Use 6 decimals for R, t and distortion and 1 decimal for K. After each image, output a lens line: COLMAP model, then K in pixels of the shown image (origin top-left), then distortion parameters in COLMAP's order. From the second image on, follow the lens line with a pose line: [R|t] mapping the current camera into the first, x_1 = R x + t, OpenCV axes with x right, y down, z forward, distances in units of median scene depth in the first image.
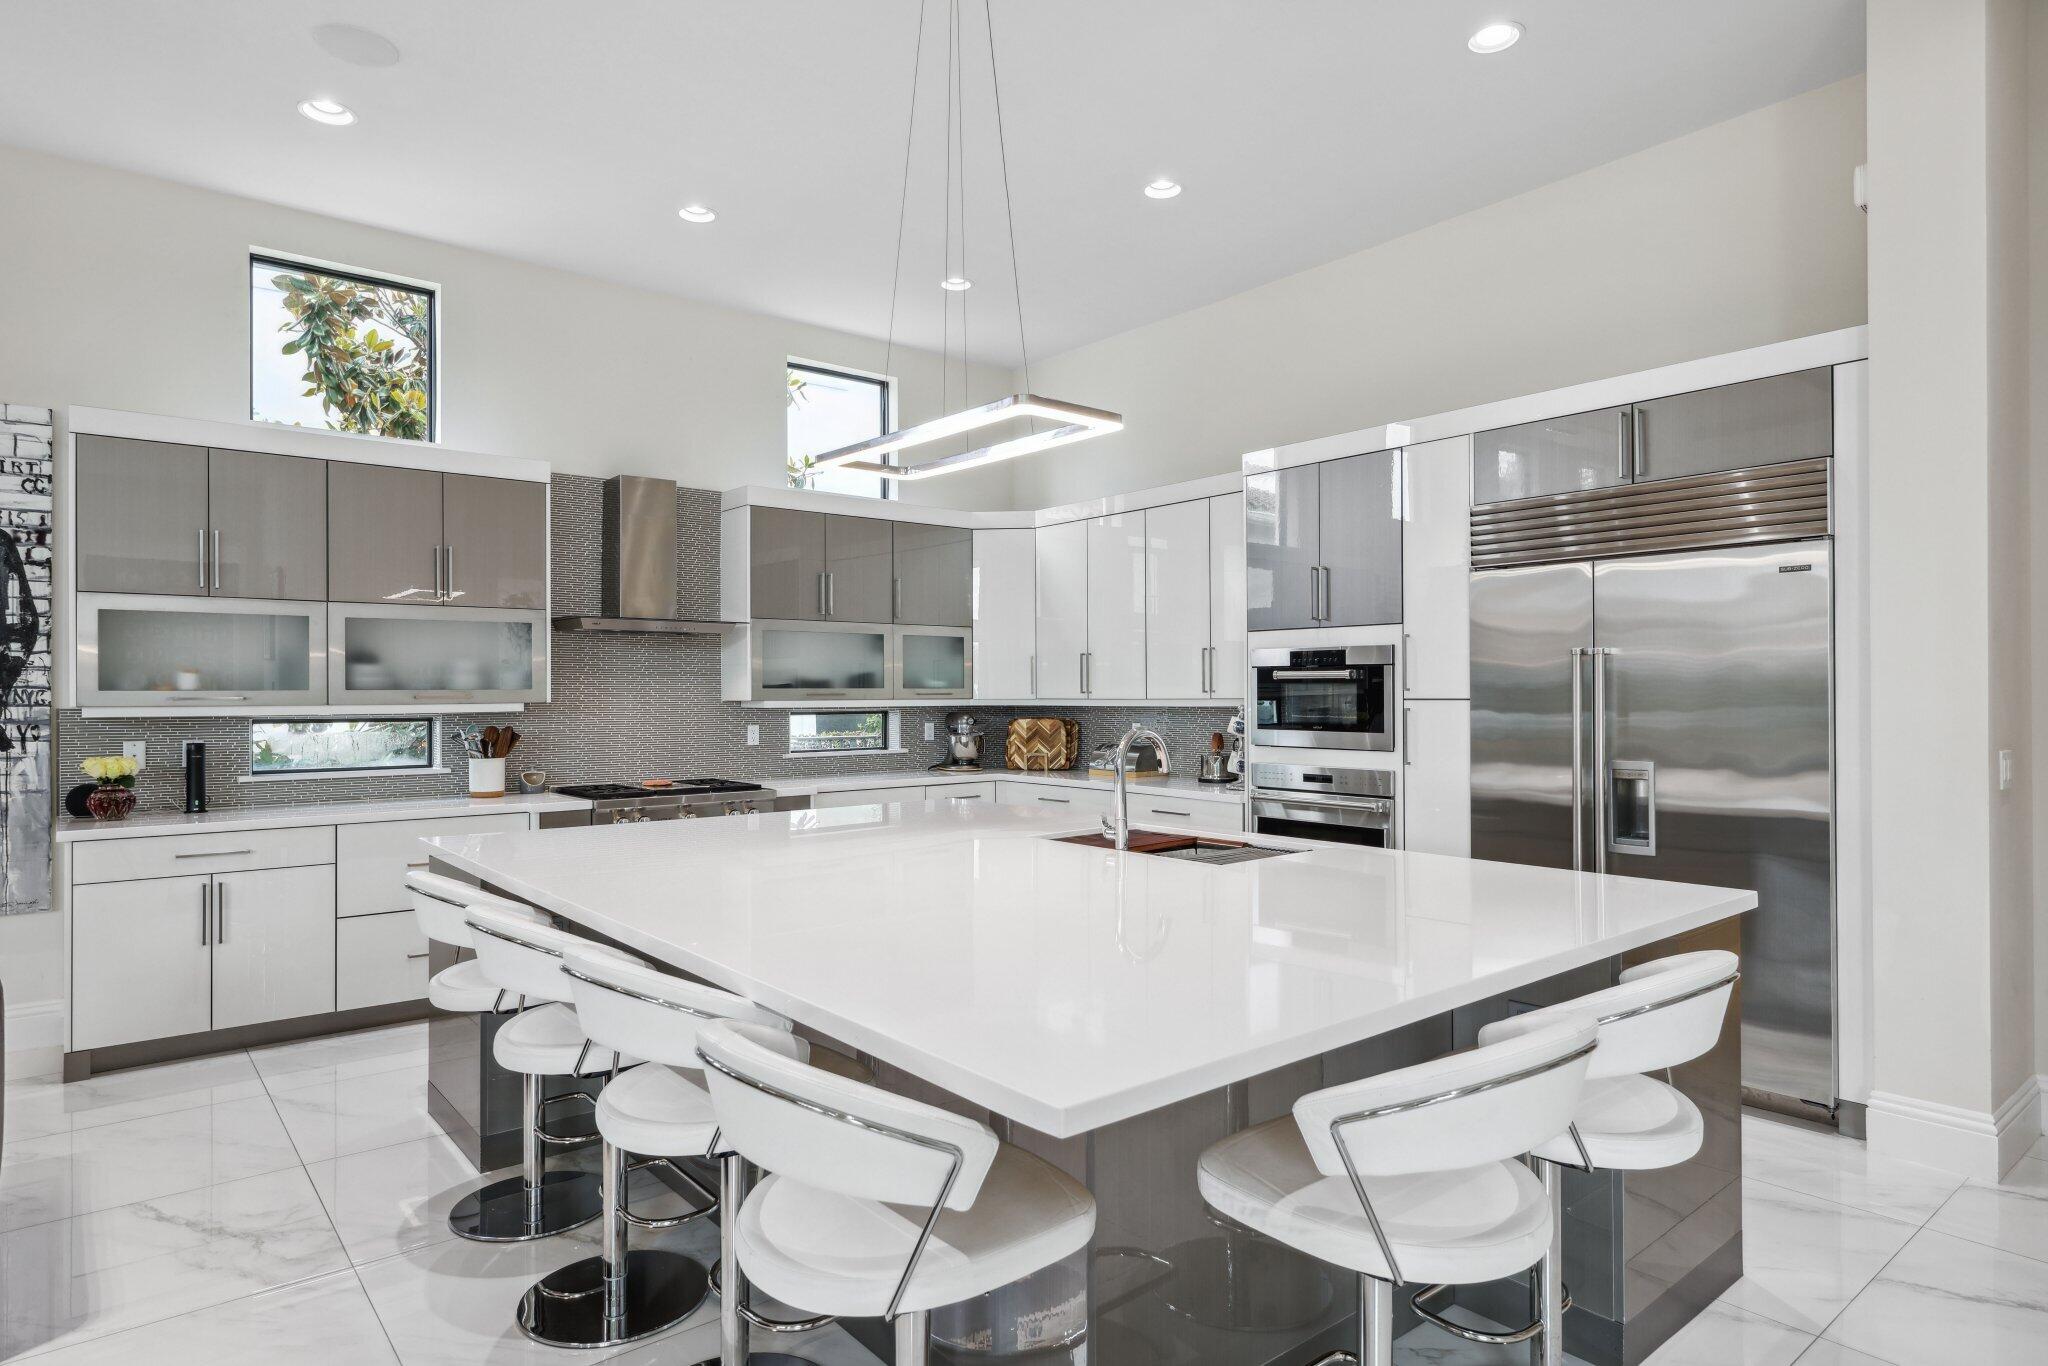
lens RADIAL K [[1131.6, 0, 1045.7], [0, 1131.6, 686.1], [0, 0, 1]] dist [-0.005742, 0.001101]
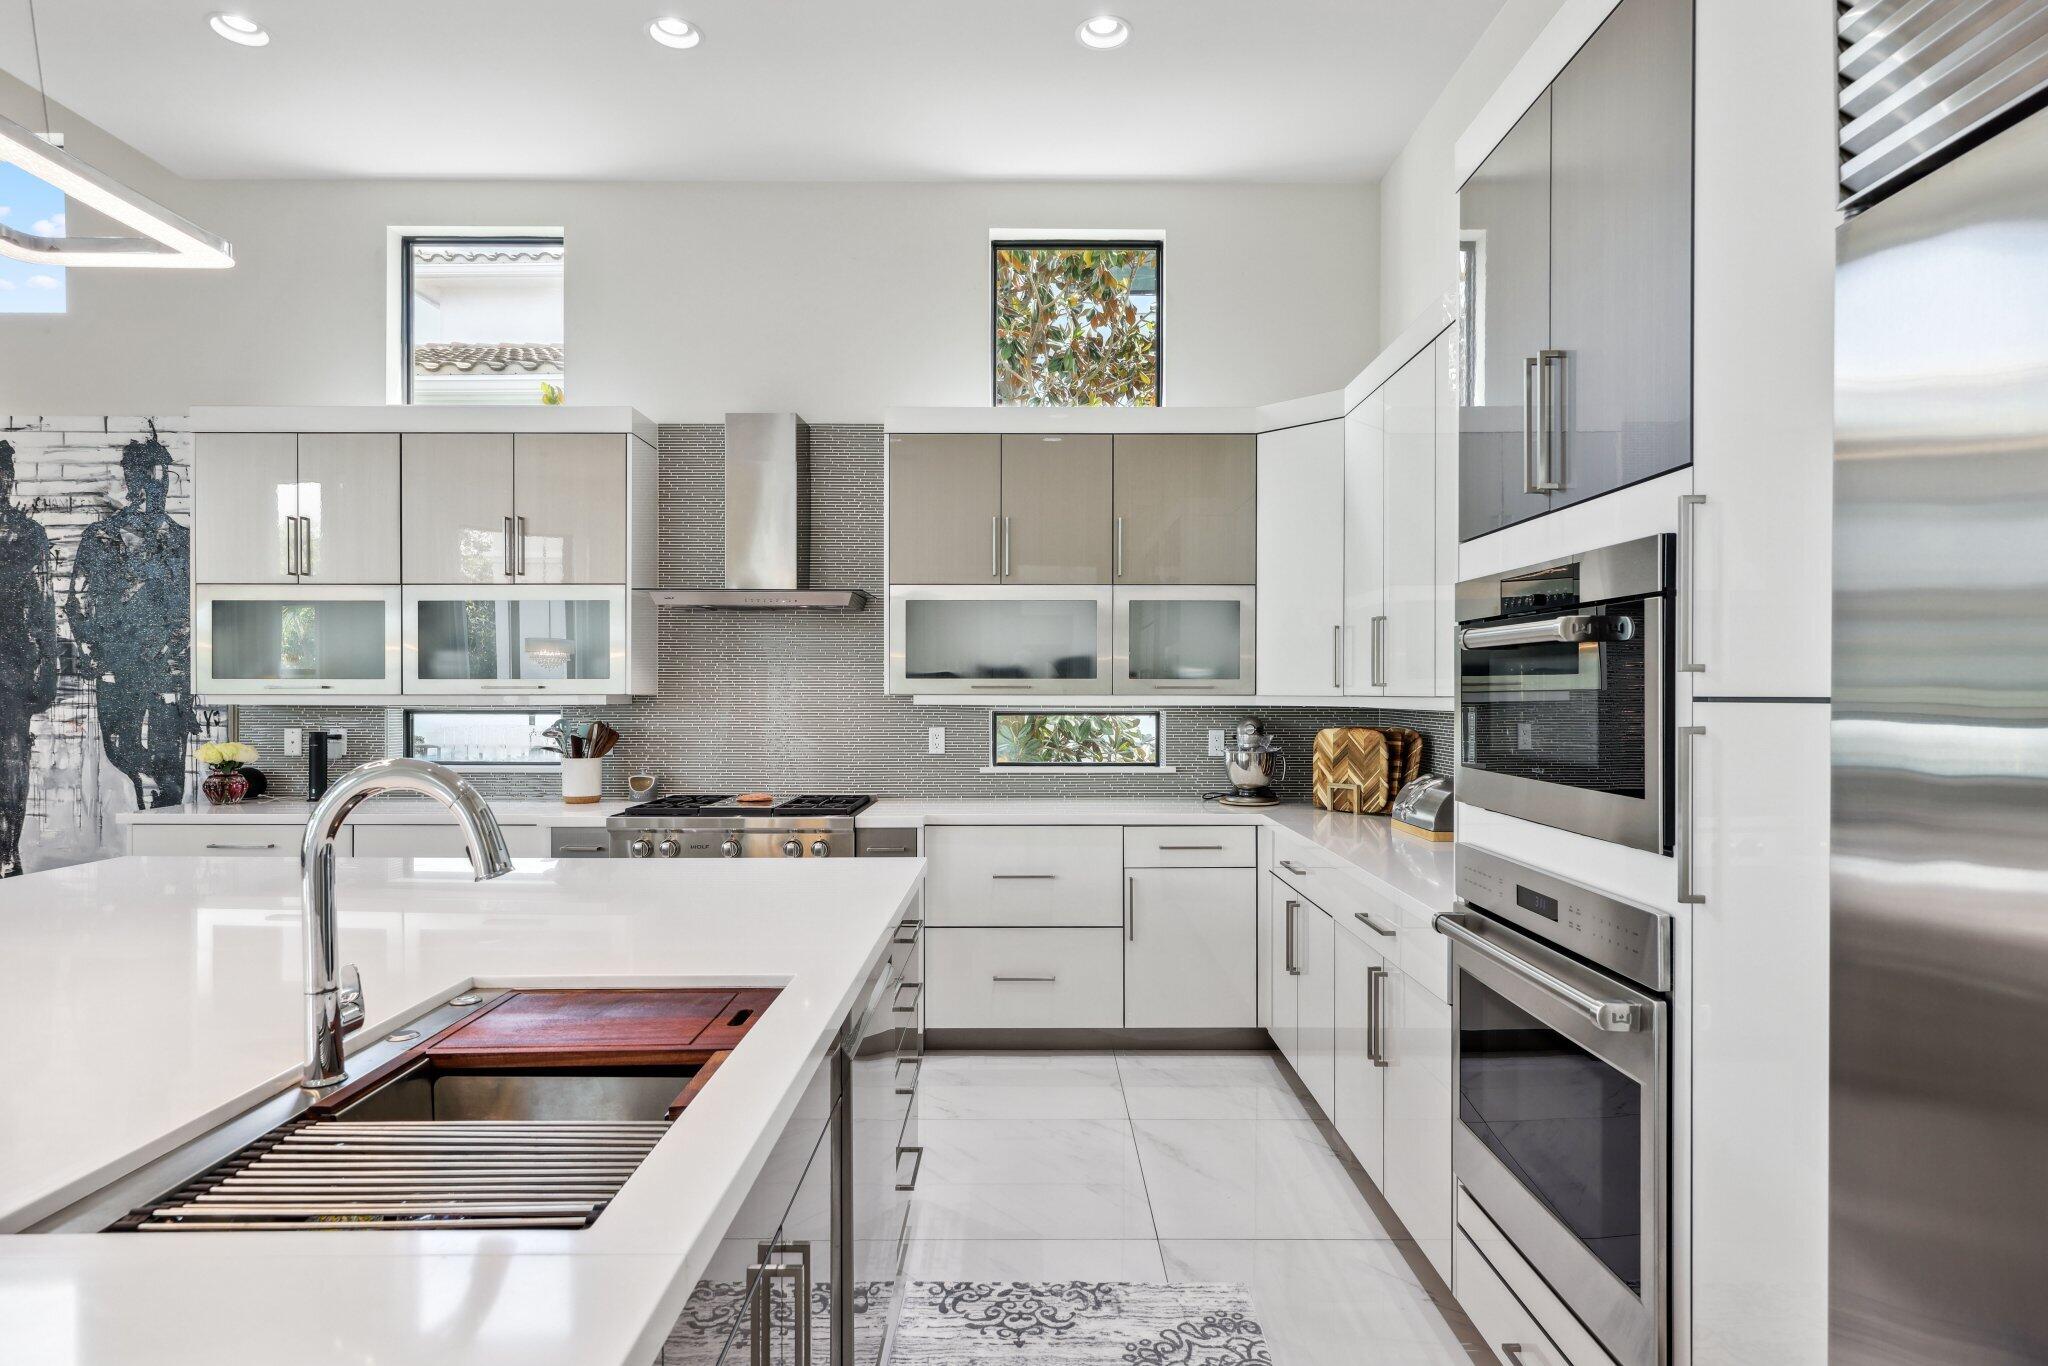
lens RADIAL K [[1131.6, 0, 1038.2], [0, 1131.6, 694.3], [0, 0, 1]] dist [-0.005742, 0.001101]
pose [[0.769138, 0.006316, -0.639052, 0.333862], [-0.000578, 0.999958, 0.009188, 0.006678], [0.639083, -0.006697, 0.769109, 0.556203]]
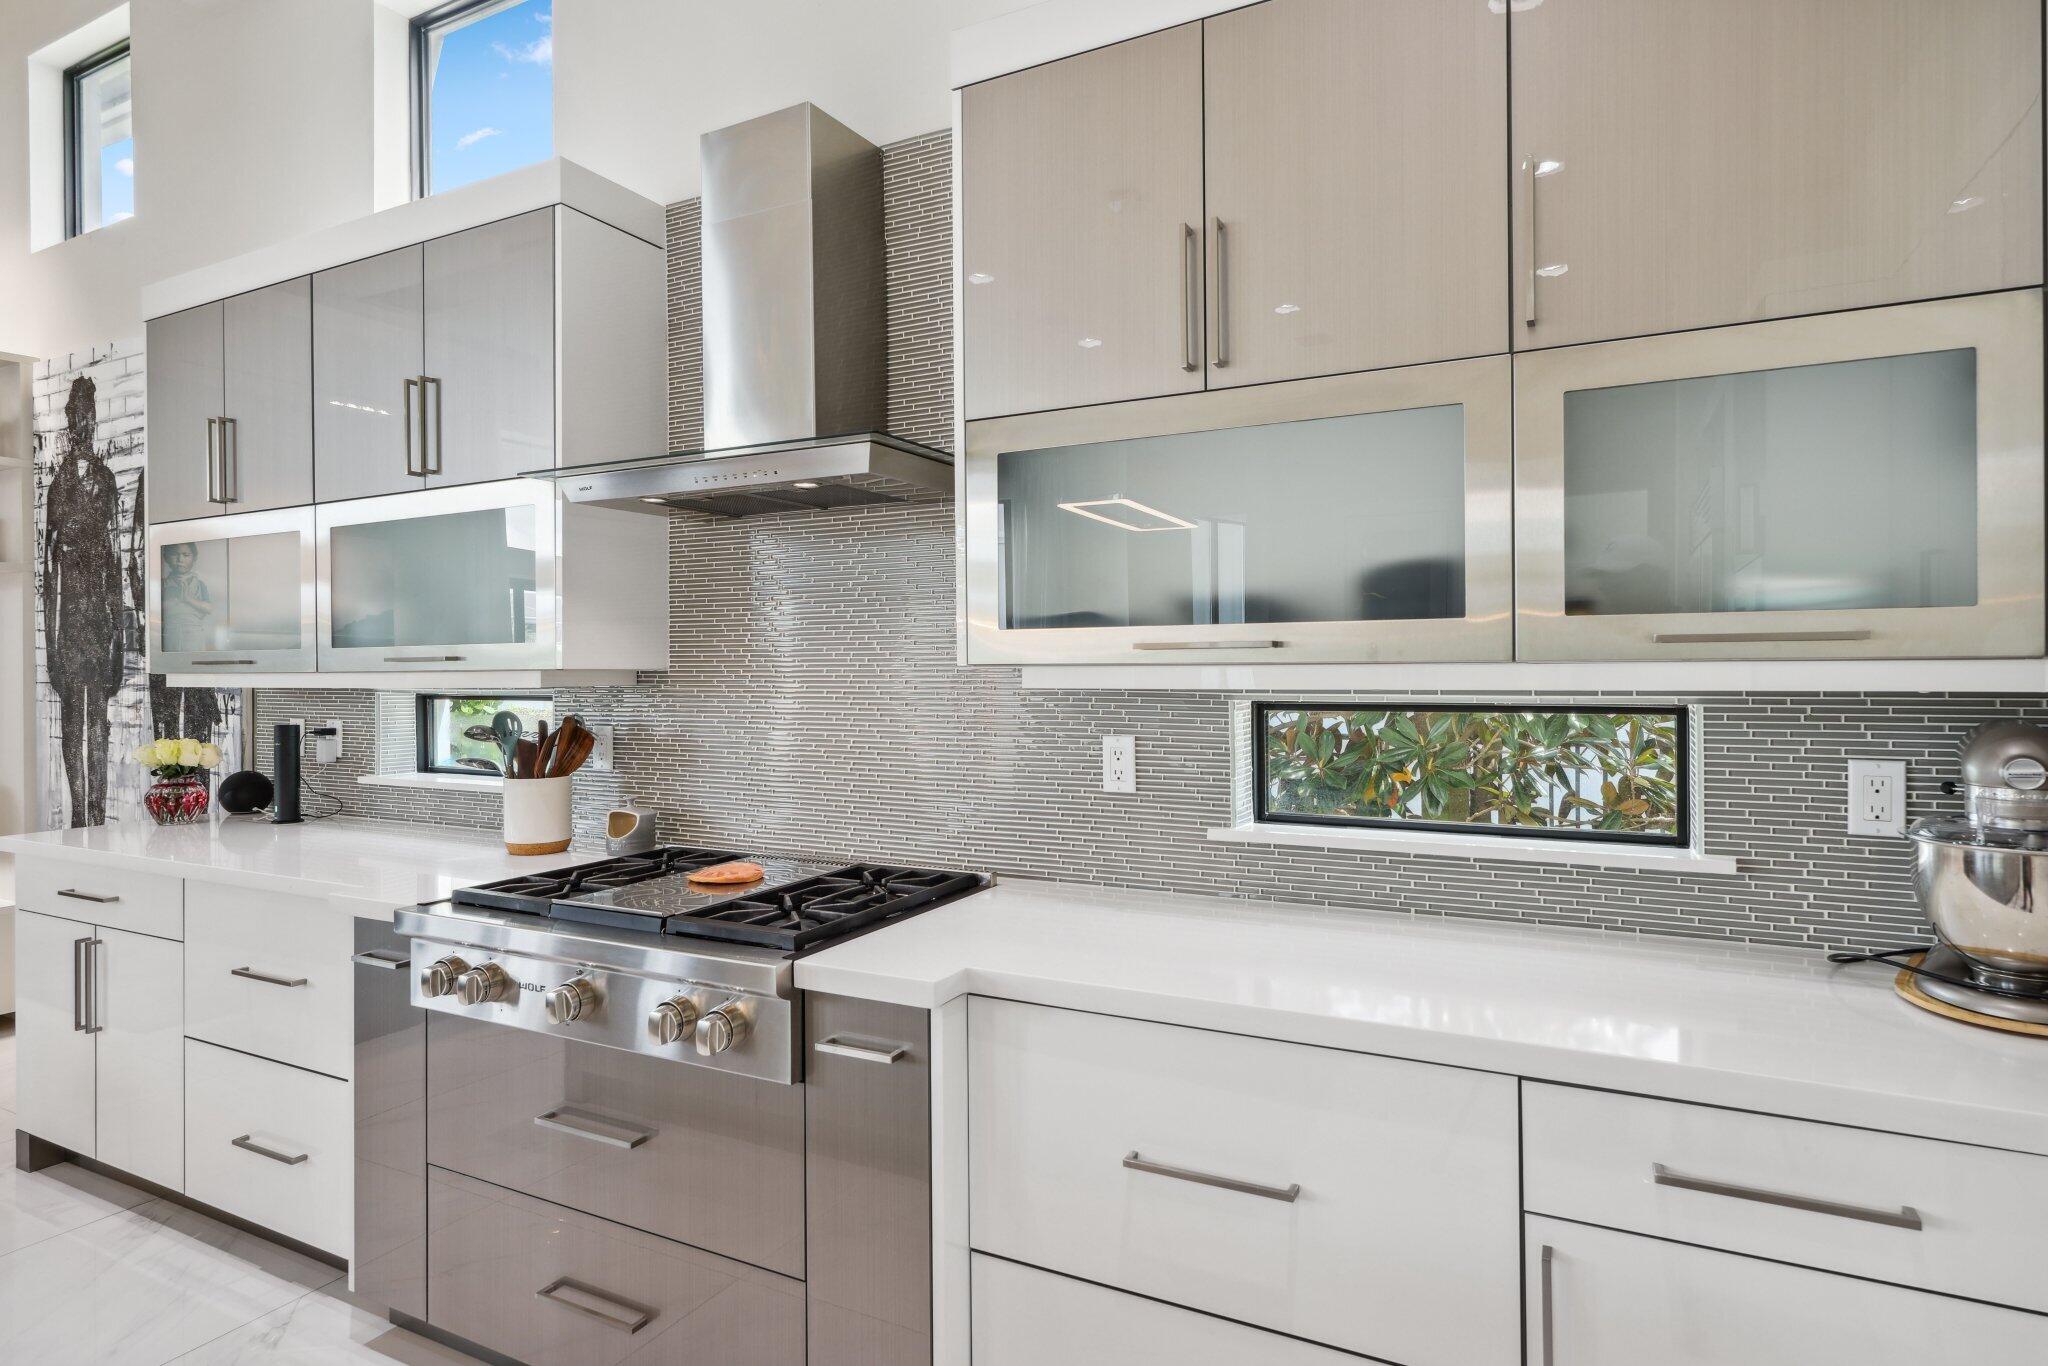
lens RADIAL K [[1117.4, 0, 991.8], [0, 1117.4, 658.4], [0, 0, 1]] dist [0.000170, -0.000722]
pose [[0.370191, -0.005550, -0.928939, 0.059366], [0.011789, 0.999930, -0.001277, 0.012798], [0.928881, -0.010478, 0.370230, 1.006528]]
